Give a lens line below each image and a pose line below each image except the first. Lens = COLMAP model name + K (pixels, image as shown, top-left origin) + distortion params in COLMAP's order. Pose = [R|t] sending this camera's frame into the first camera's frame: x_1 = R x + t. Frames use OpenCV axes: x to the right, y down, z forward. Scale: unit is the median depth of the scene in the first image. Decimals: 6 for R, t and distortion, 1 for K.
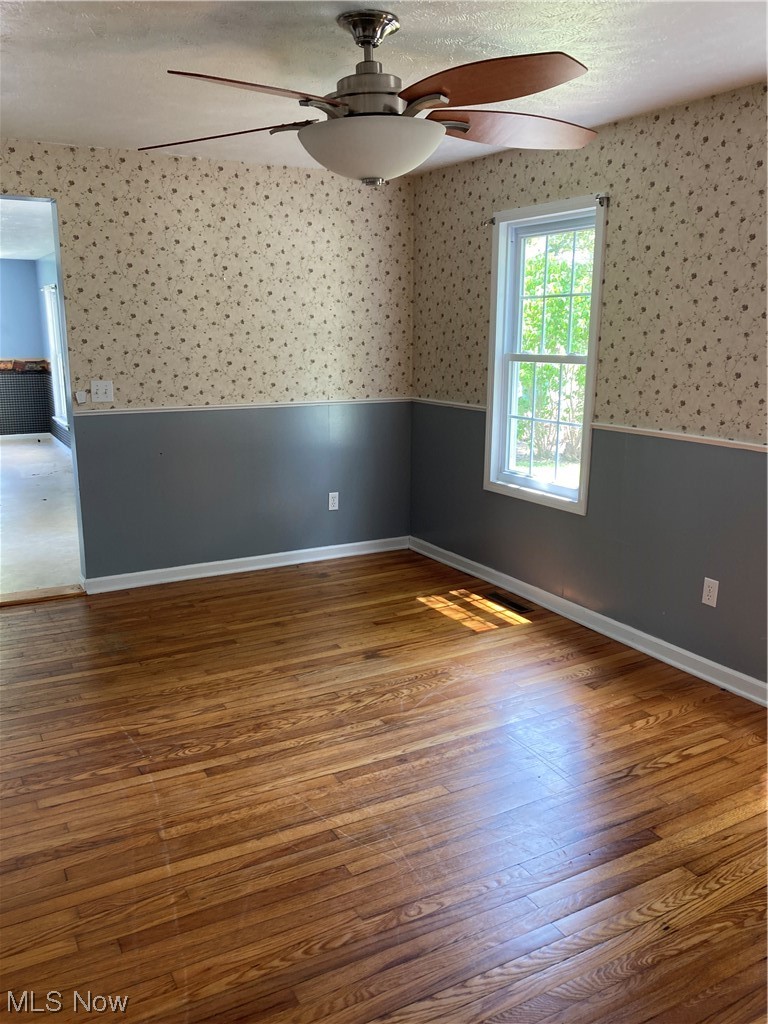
lens RADIAL K [[839.7, 0, 385.8], [0, 839.7, 517.0], [0, 0, 1]] dist [0.010147, -0.024779]
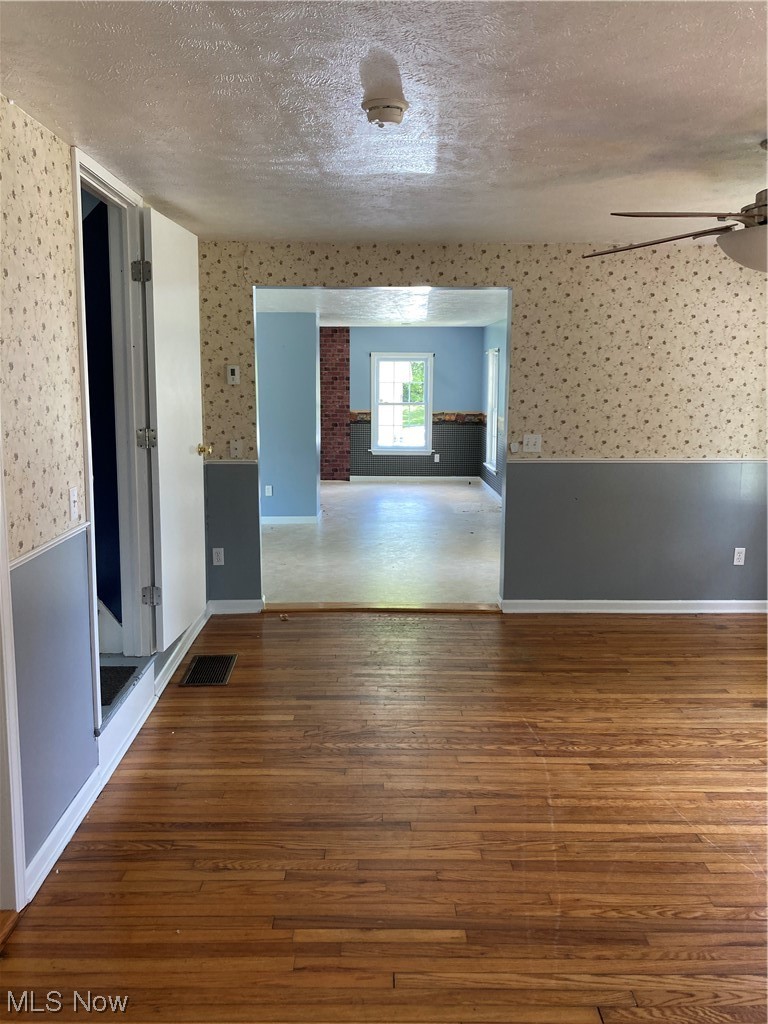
lens RADIAL K [[839.7, 0, 362.9], [0, 839.7, 518.2], [0, 0, 1]] dist [0.010147, -0.024779]
pose [[0.872590, 0.077656, -0.482240, 0.036637], [-0.105990, 0.993861, -0.031739, 0.020586], [0.476815, 0.078808, 0.875464, -0.156361]]
